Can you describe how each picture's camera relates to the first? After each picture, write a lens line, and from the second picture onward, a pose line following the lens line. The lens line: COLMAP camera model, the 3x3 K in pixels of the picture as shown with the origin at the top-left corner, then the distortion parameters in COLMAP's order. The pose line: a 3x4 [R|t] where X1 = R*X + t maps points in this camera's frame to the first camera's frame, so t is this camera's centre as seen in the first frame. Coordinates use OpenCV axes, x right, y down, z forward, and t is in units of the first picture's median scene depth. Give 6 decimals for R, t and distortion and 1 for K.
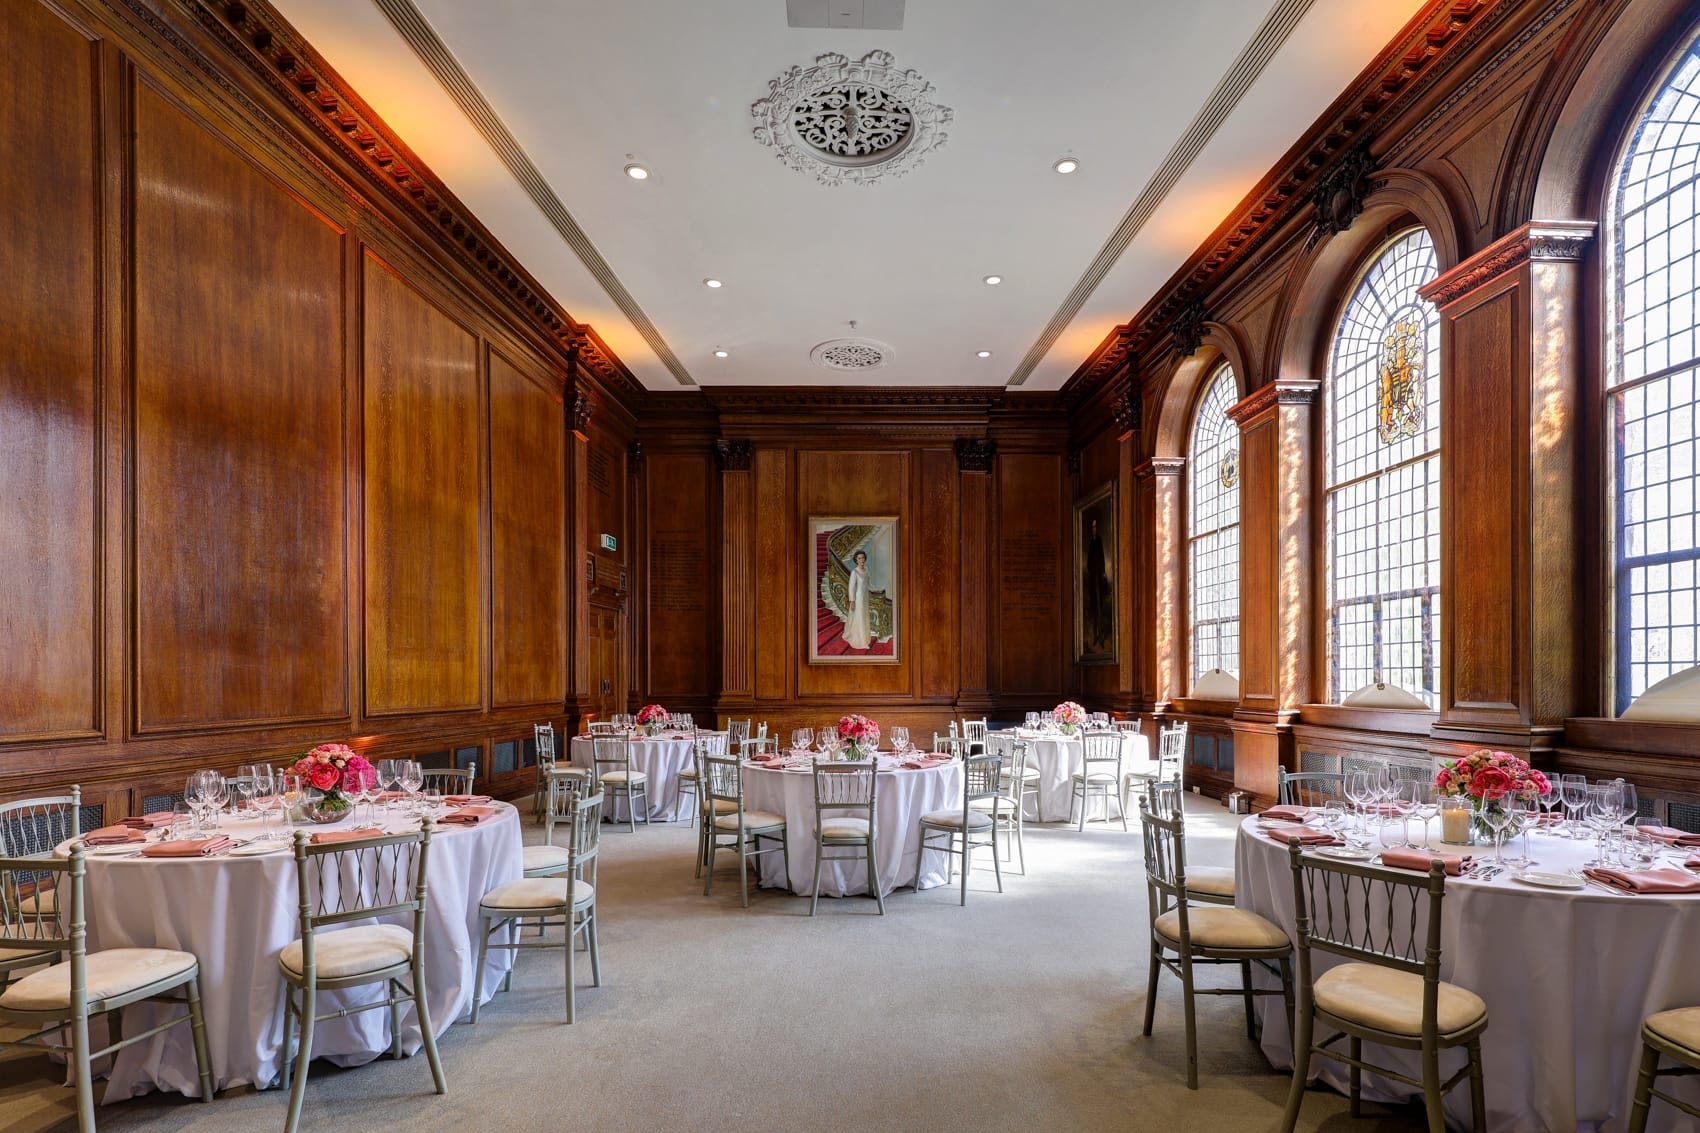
lens RADIAL K [[842.0, 0, 857.8], [0, 842.0, 676.0], [0, 0, 1]] dist [0.000550, -0.001451]
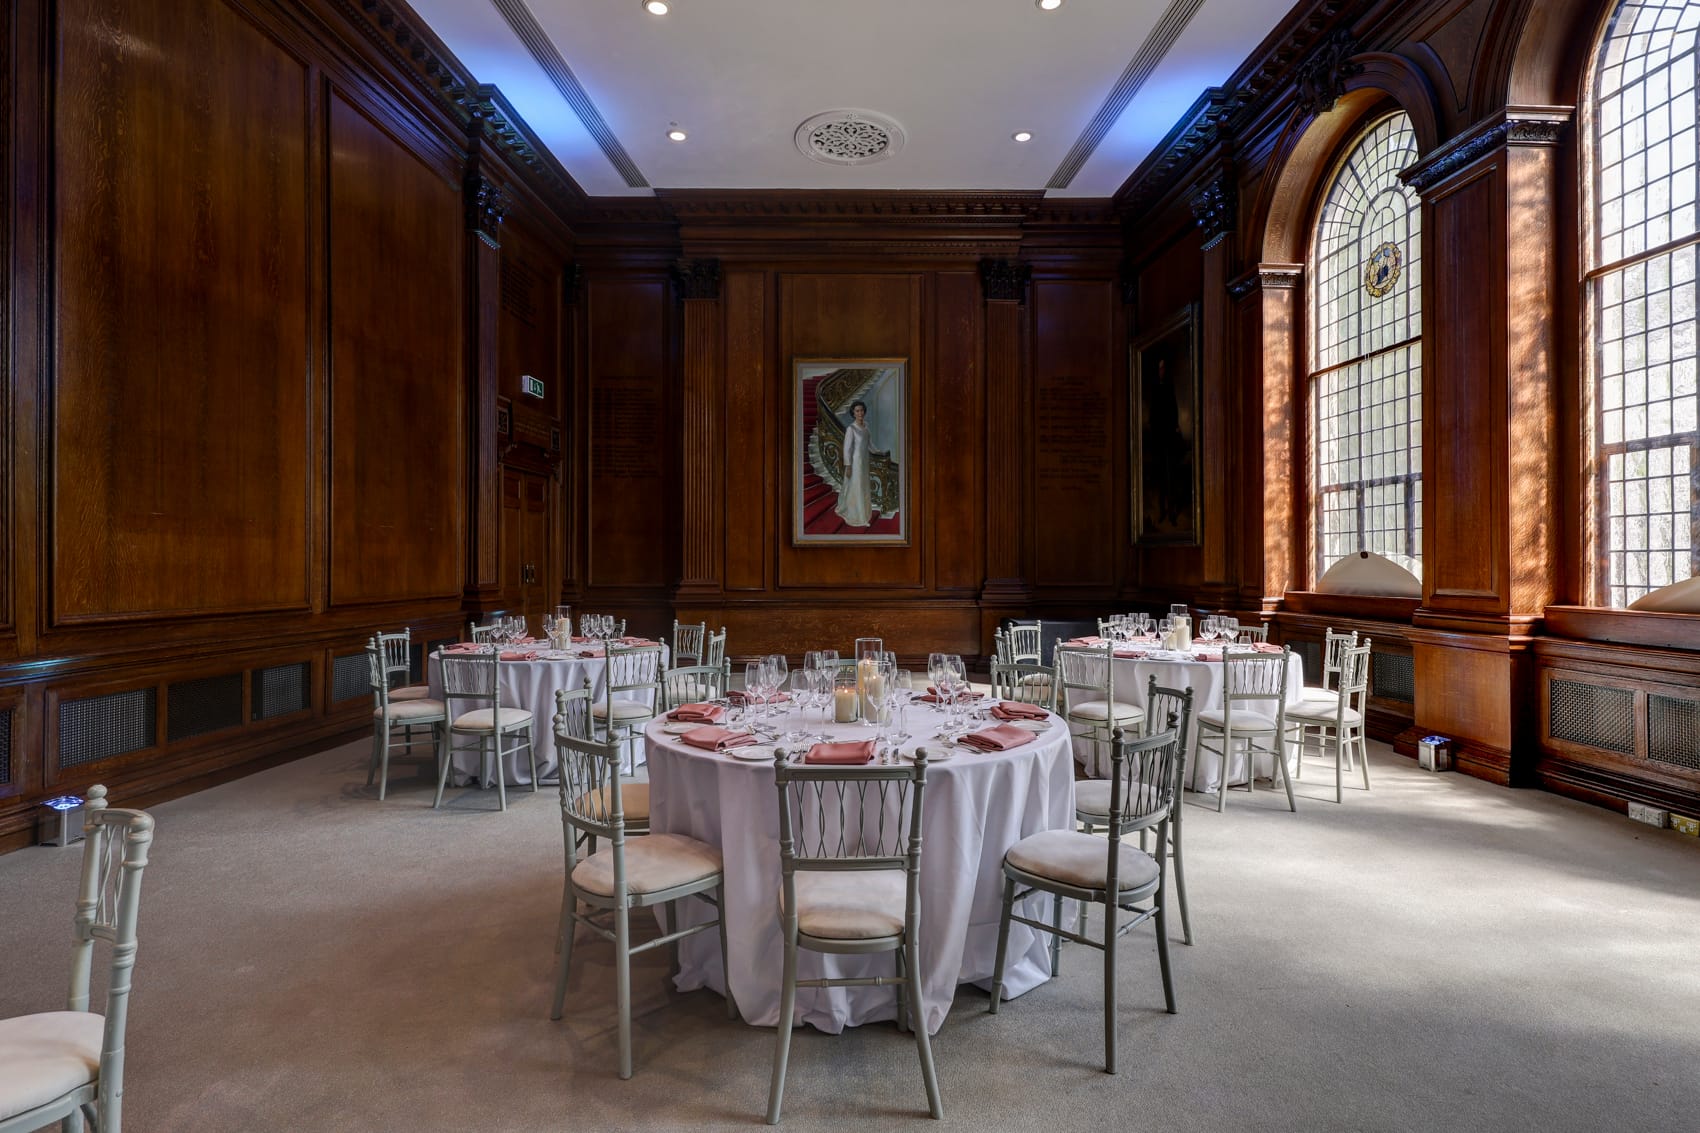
lens RADIAL K [[850.4, 0, 849.4], [0, 850.4, 558.8], [0, 0, 1]] dist [0.000476, -0.001496]
pose [[0.999998, 0.001714, 0.000796, -0.006855], [-0.001712, 0.999995, -0.002822, 0.000342], [-0.000801, 0.002820, 0.999996, 0.240998]]
